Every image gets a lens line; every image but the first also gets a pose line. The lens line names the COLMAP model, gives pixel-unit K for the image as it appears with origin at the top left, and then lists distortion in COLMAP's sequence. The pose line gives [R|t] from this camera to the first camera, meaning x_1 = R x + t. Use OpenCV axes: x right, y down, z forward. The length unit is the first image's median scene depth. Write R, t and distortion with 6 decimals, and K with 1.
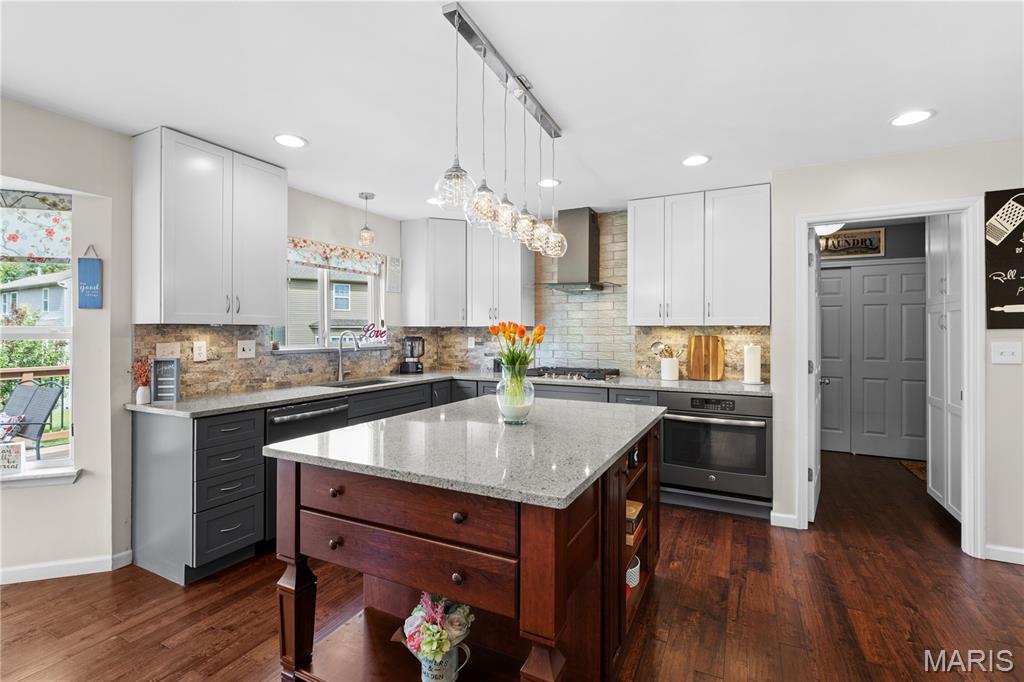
lens RADIAL K [[464.0, 0, 513.9], [0, 464.0, 334.7], [0, 0, 1]] dist [-0.000913, -0.000677]
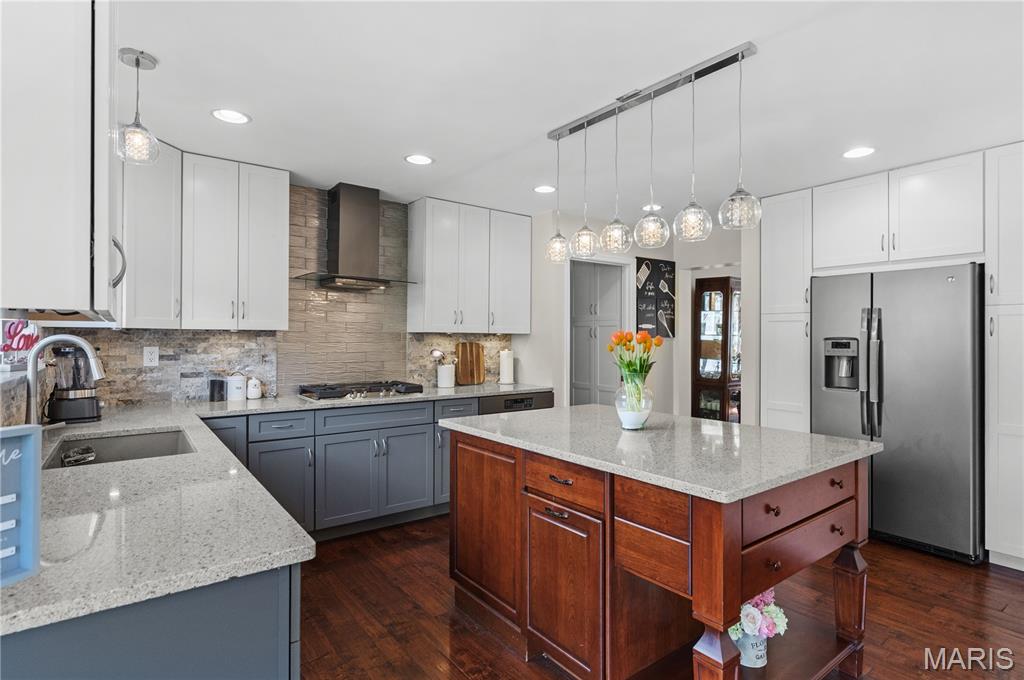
lens RADIAL K [[522.0, 0, 511.6], [0, 522.0, 338.3], [0, 0, 1]] dist [0.005009, 0.000217]
pose [[0.444144, 0.001529, 0.895954, -0.637308], [0.001306, 0.999996, -0.002354, -0.004830], [-0.895954, 0.002216, 0.444141, 0.404188]]
